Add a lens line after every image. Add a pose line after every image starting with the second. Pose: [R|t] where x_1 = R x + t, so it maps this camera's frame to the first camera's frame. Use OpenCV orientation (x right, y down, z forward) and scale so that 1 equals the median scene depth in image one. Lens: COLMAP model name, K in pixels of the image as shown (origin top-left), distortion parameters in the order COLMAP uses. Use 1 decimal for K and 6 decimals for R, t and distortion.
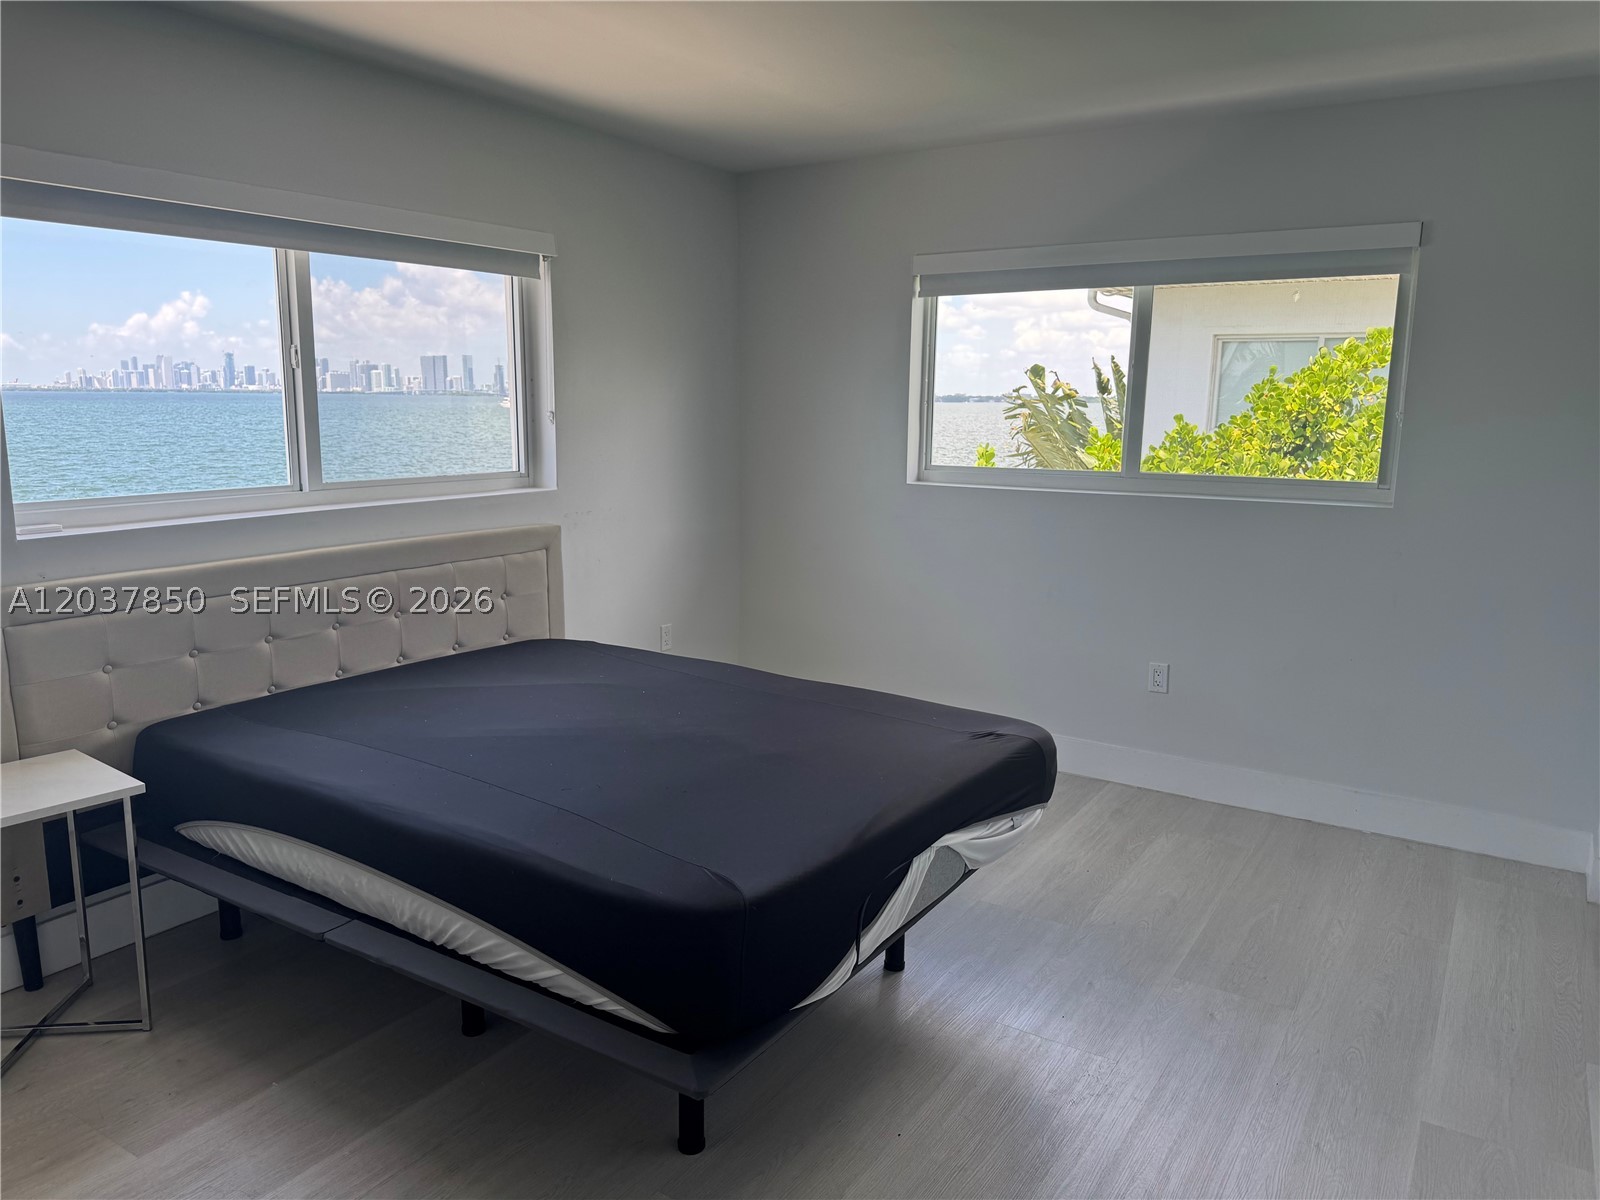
lens RADIAL K [[1142.1, 0, 800.3], [0, 1142.1, 601.8], [0, 0, 1]] dist [0.087785, -0.132564]
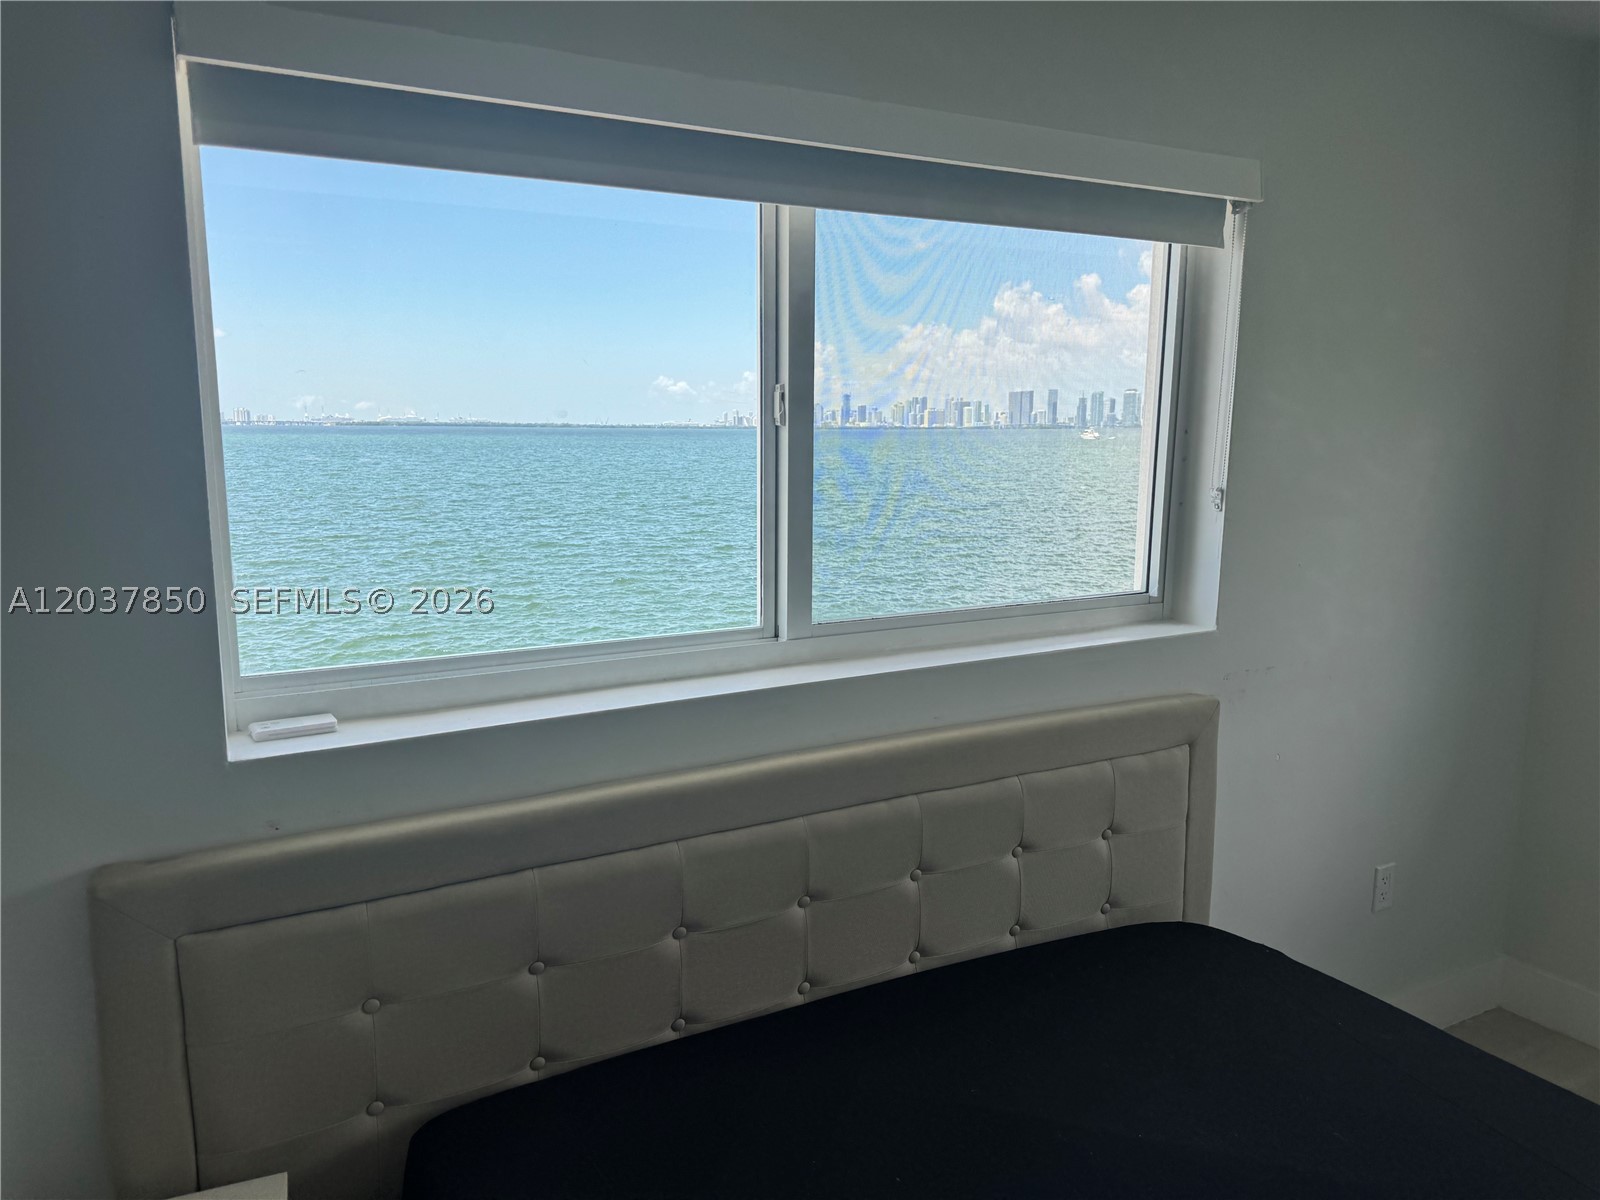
lens RADIAL K [[1127.3, 0, 797.1], [0, 1127.3, 607.2], [0, 0, 1]] dist [0.043788, -0.063818]
pose [[0.880270, 0.066145, -0.469840, -0.135244], [-0.075554, 0.997141, -0.001175, -0.093716], [0.468419, 0.036533, 0.882751, 0.430514]]
